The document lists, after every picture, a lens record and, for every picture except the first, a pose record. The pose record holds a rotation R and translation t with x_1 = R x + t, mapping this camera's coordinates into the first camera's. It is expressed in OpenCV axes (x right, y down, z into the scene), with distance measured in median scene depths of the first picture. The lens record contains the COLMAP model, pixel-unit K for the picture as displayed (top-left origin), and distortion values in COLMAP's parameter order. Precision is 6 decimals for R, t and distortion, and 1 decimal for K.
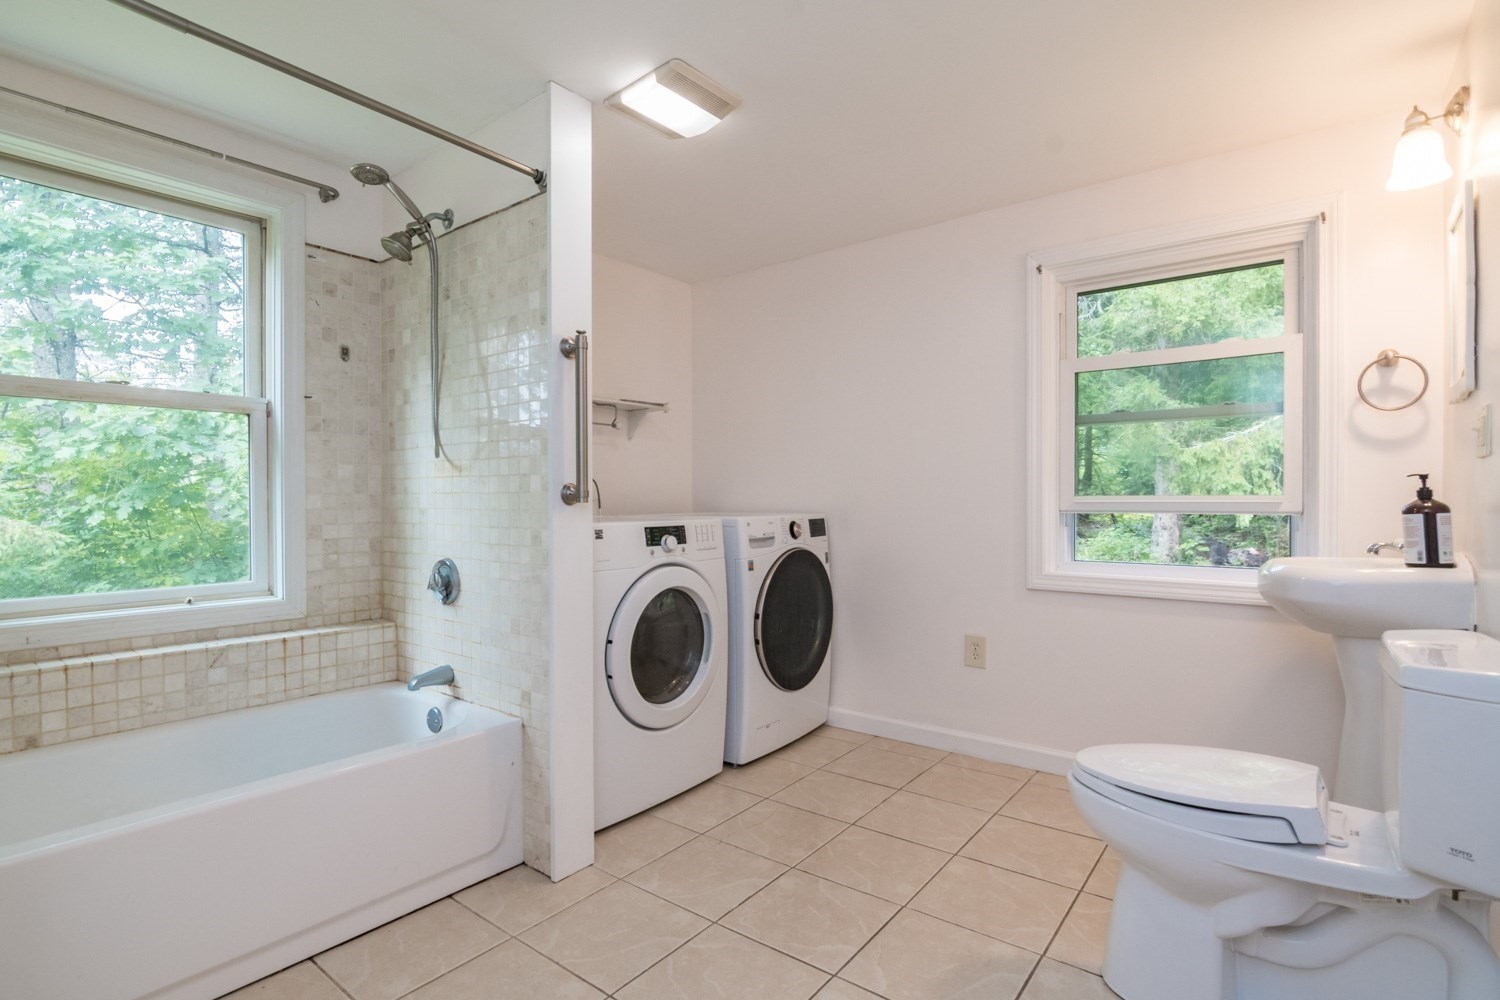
lens RADIAL K [[726.1, 0, 750.0], [0, 726.1, 500.0], [0, 0, 1]] dist [-0.017147, -0.000383]
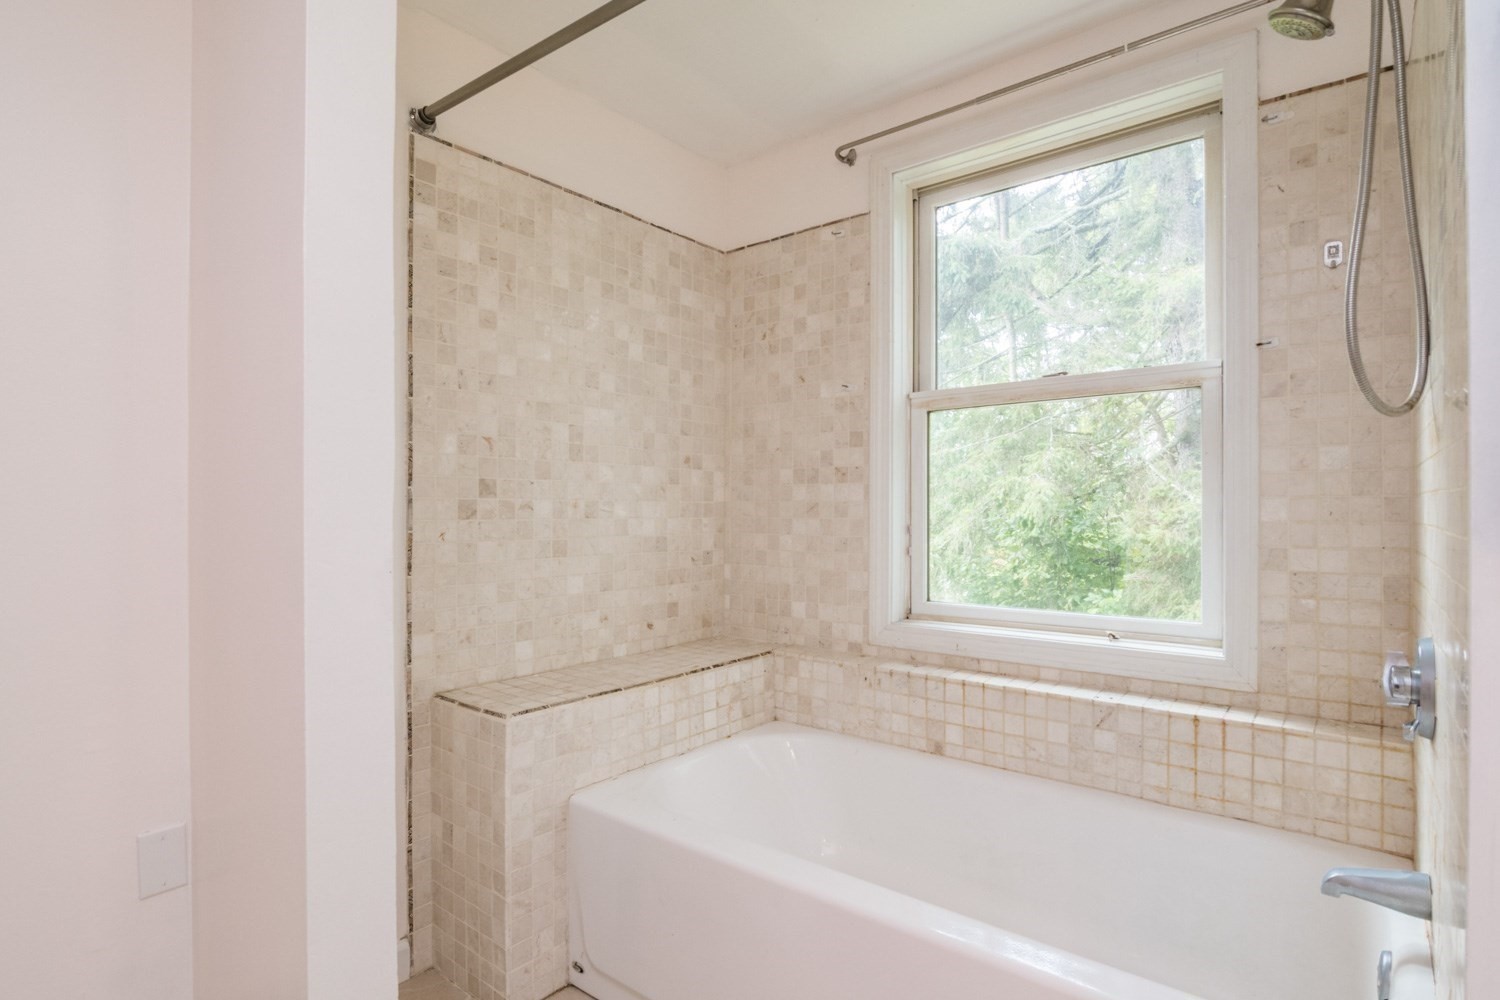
lens RADIAL K [[750.0, 0, 788.8], [0, 750.0, 510.3], [0, 0, 1]] dist [-0.021591, -0.000353]
pose [[-0.003620, 0.004107, -0.999985, 0.036682], [0.002430, 0.999989, 0.004098, -0.001237], [0.999990, -0.002415, -0.003630, 0.590197]]
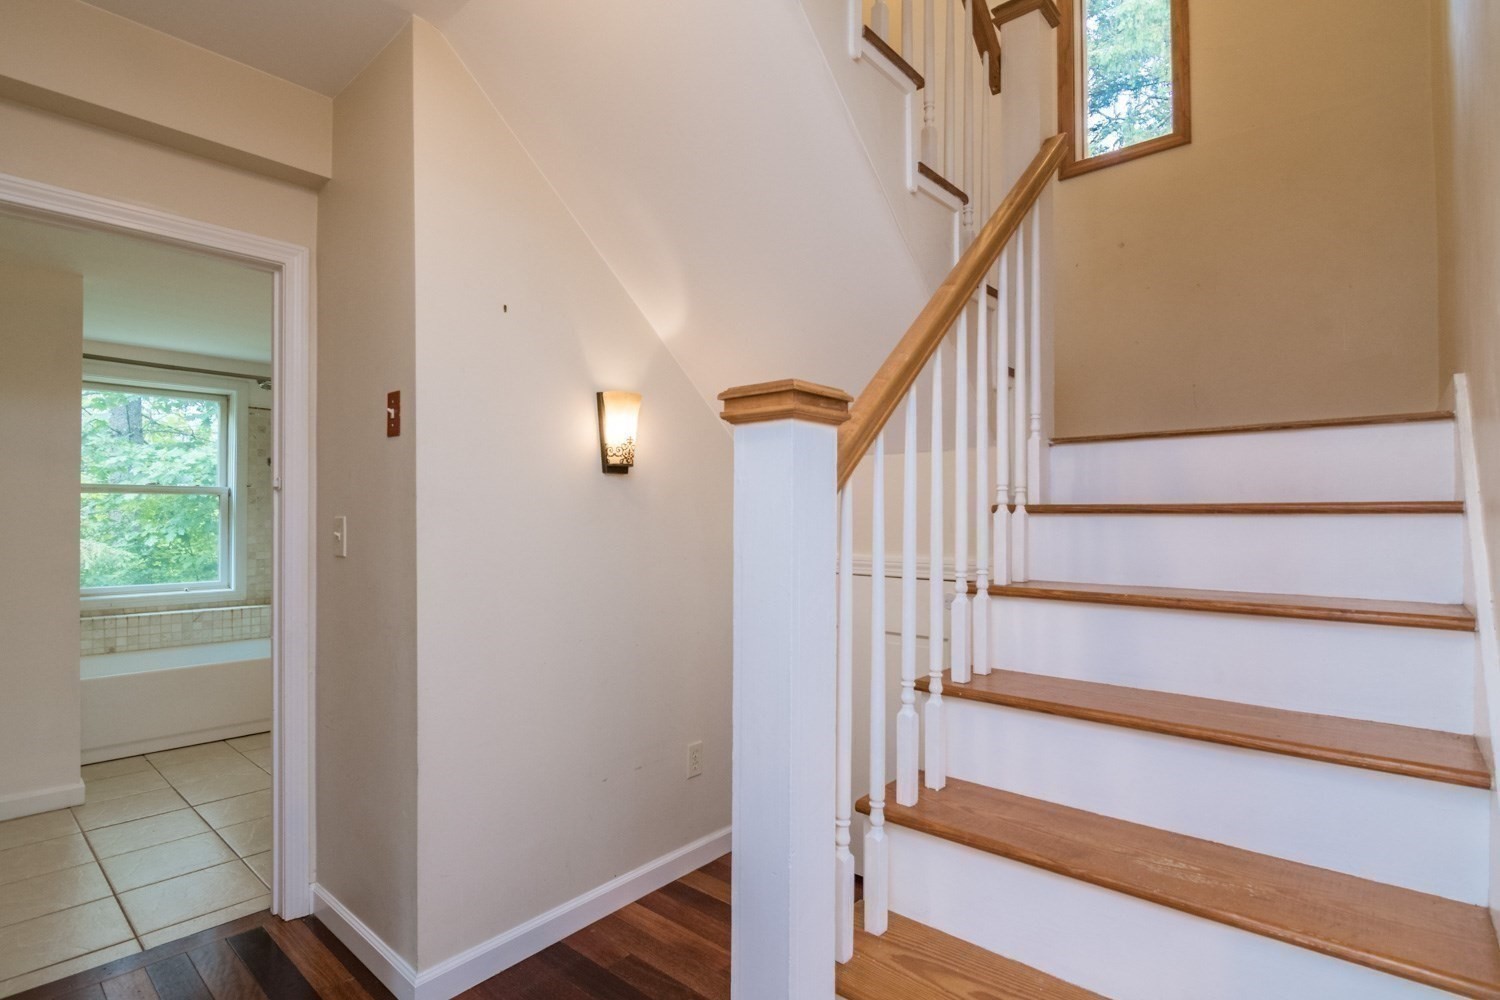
lens RADIAL K [[726.1, 0, 750.0], [0, 726.1, 500.0], [0, 0, 1]] dist [-0.017147, -0.000383]
pose [[0.998580, -0.000518, -0.053278, 0.840157], [-0.000595, 0.999782, -0.020872, -0.065949], [0.053277, 0.020874, 0.998362, -0.865910]]
